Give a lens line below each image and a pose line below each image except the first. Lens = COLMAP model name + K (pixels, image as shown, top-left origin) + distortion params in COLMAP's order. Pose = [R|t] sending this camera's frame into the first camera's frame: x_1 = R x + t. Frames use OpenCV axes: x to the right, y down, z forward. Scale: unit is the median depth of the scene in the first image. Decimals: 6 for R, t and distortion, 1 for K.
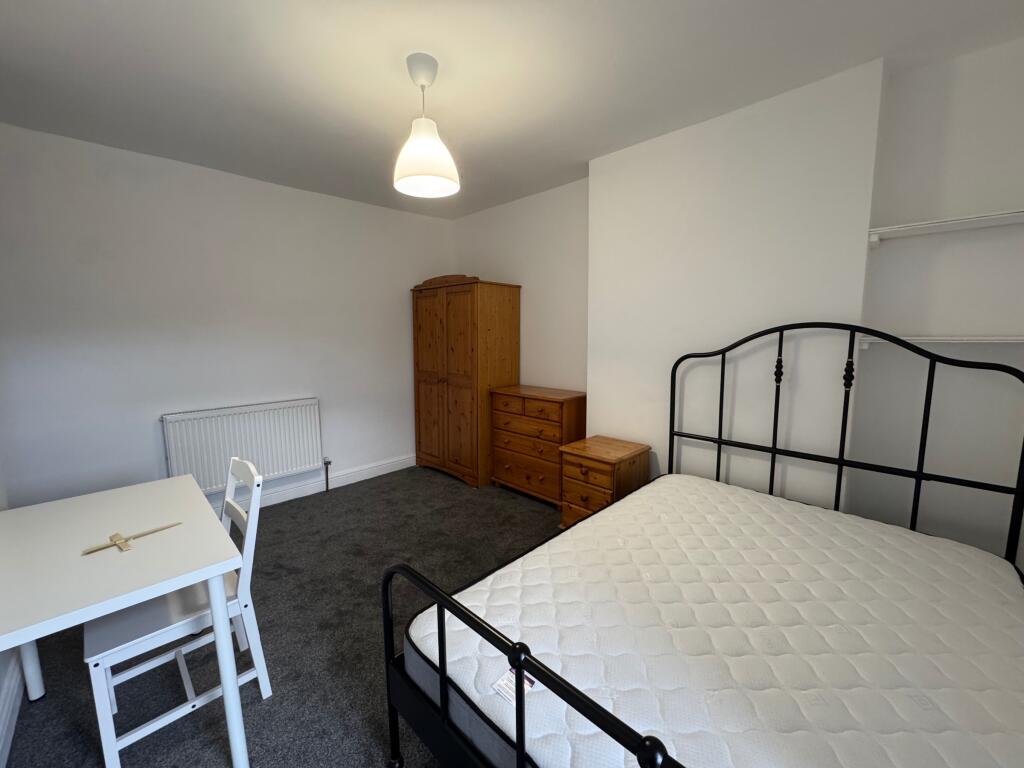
lens RADIAL K [[407.8, 0, 512.3], [0, 407.8, 384.9], [0, 0, 1]] dist [0.001665, -0.000006]
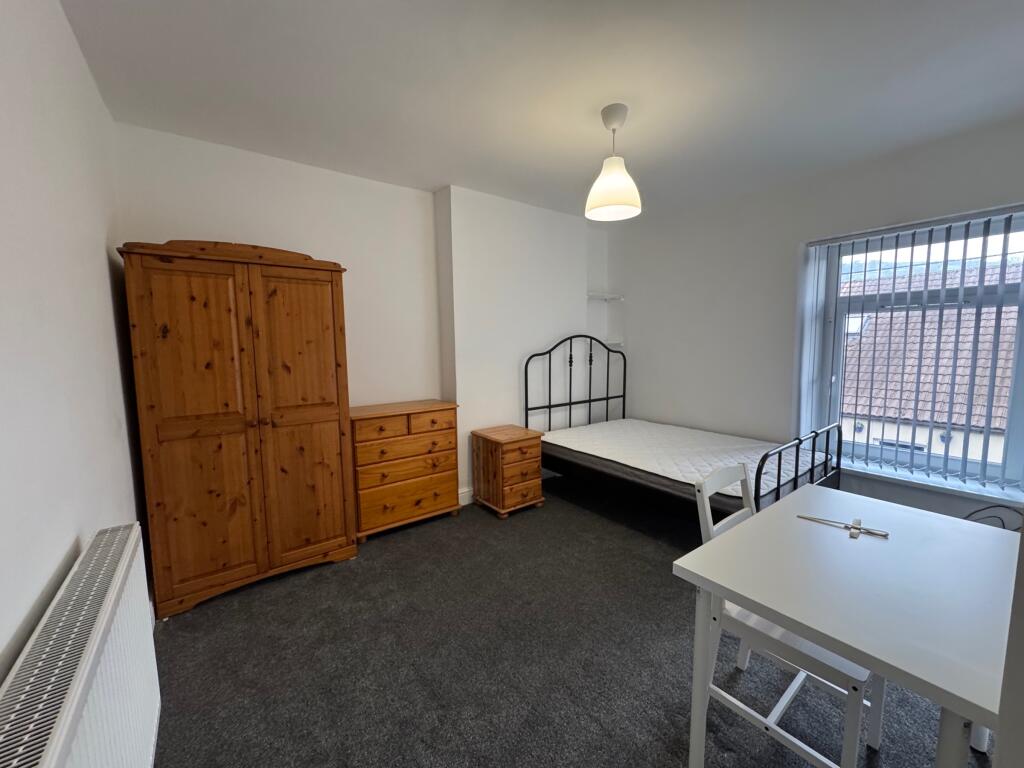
lens RADIAL K [[407.8, 0, 516.1], [0, 407.8, 380.7], [0, 0, 1]] dist [0.001665, -0.000006]
pose [[0.141217, -0.091811, 0.985712, -0.803913], [0.137539, 0.987854, 0.072306, -0.072557], [-0.980378, 0.125363, 0.152129, 0.633335]]
